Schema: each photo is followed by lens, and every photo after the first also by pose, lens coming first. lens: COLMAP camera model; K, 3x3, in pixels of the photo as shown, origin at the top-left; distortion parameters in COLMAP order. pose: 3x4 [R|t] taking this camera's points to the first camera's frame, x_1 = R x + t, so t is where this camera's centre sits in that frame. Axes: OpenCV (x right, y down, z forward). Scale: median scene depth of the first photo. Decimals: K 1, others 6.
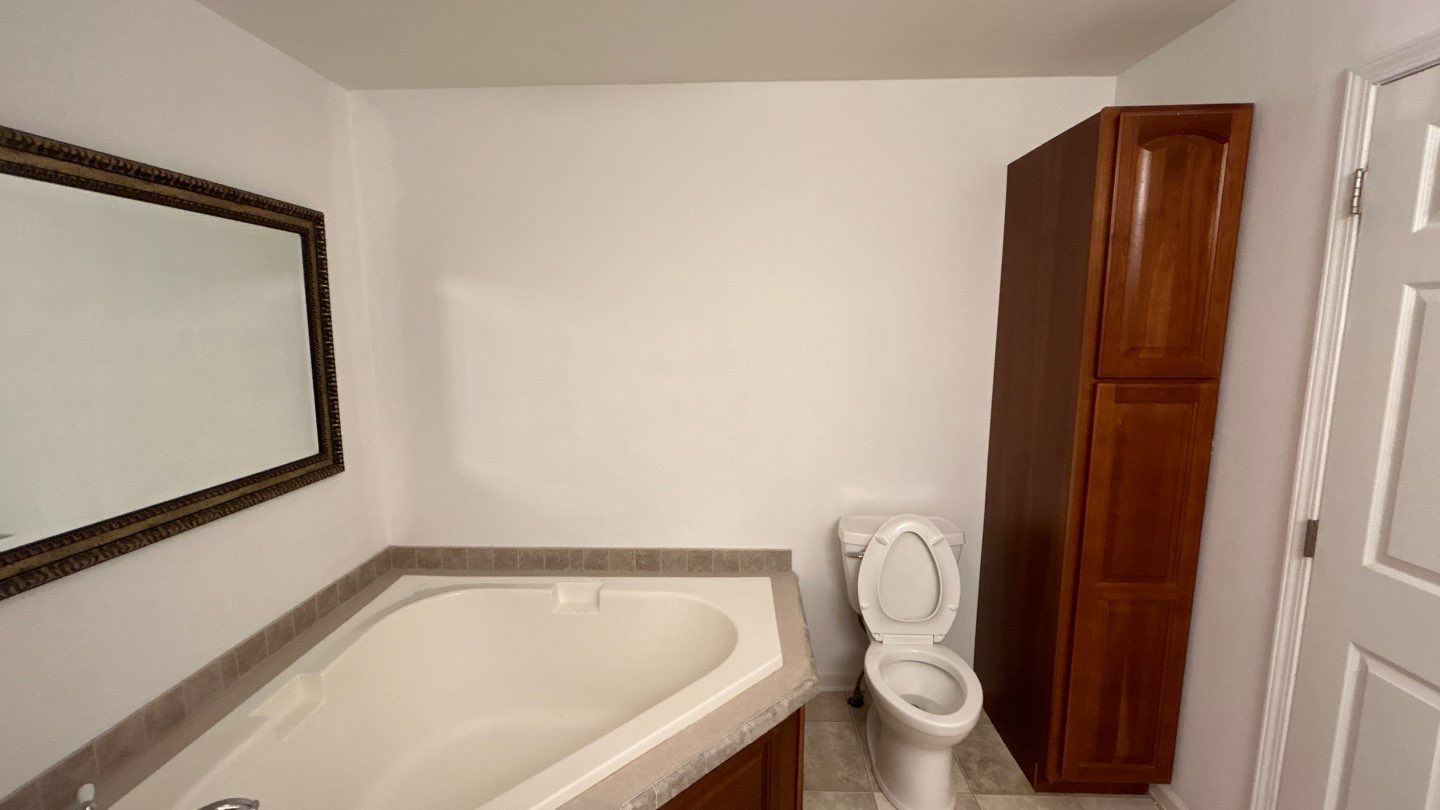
lens RADIAL K [[576.3, 0, 720.5], [0, 576.3, 405.9], [0, 0, 1]] dist [-0.000588, -0.000513]
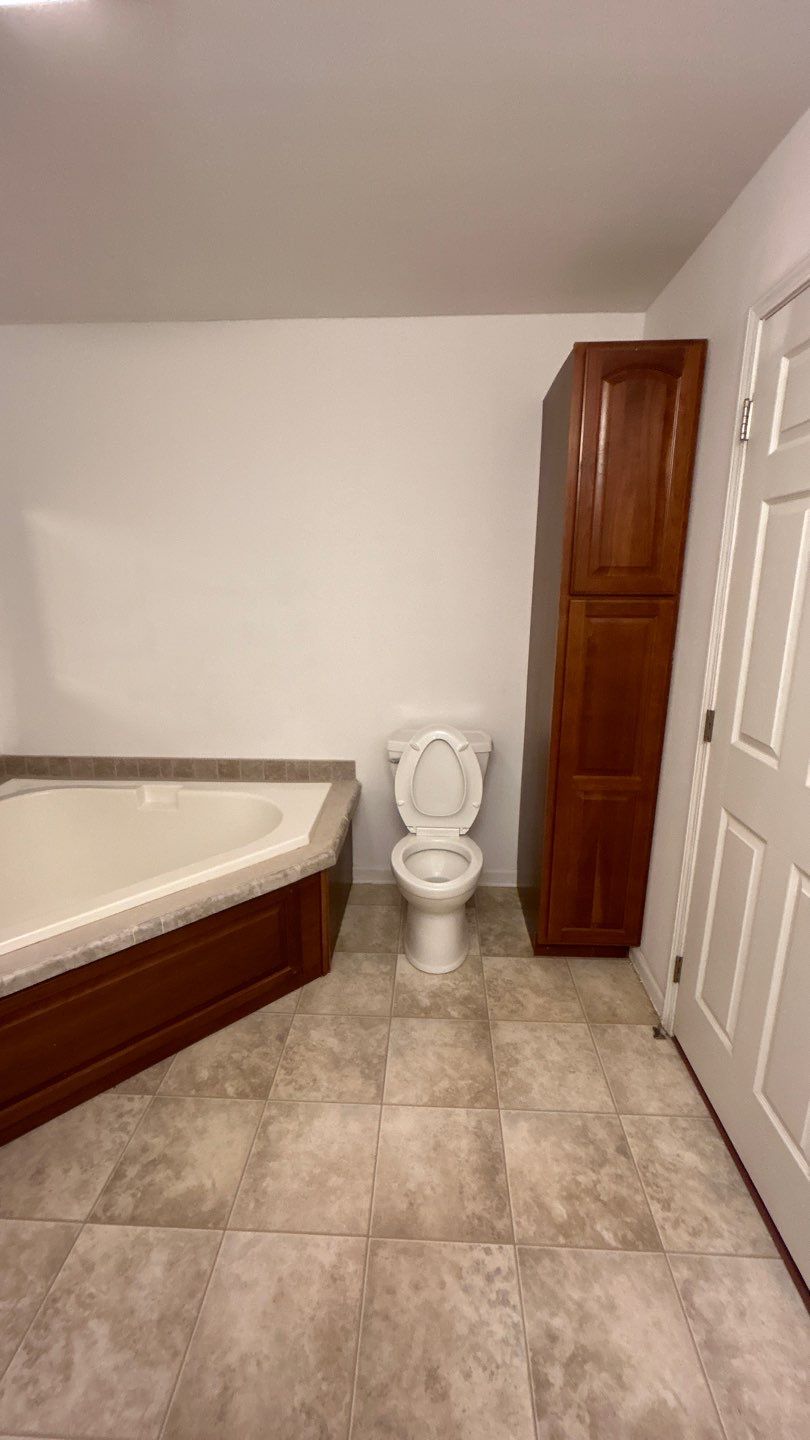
lens RADIAL K [[576.3, 0, 407.1], [0, 576.3, 719.8], [0, 0, 1]] dist [-0.000588, -0.000513]
pose [[0.999877, 0.008747, -0.013037, 0.302133], [-0.007455, 0.995349, 0.096046, 0.078186], [0.013816, -0.095937, 0.995292, -0.137665]]
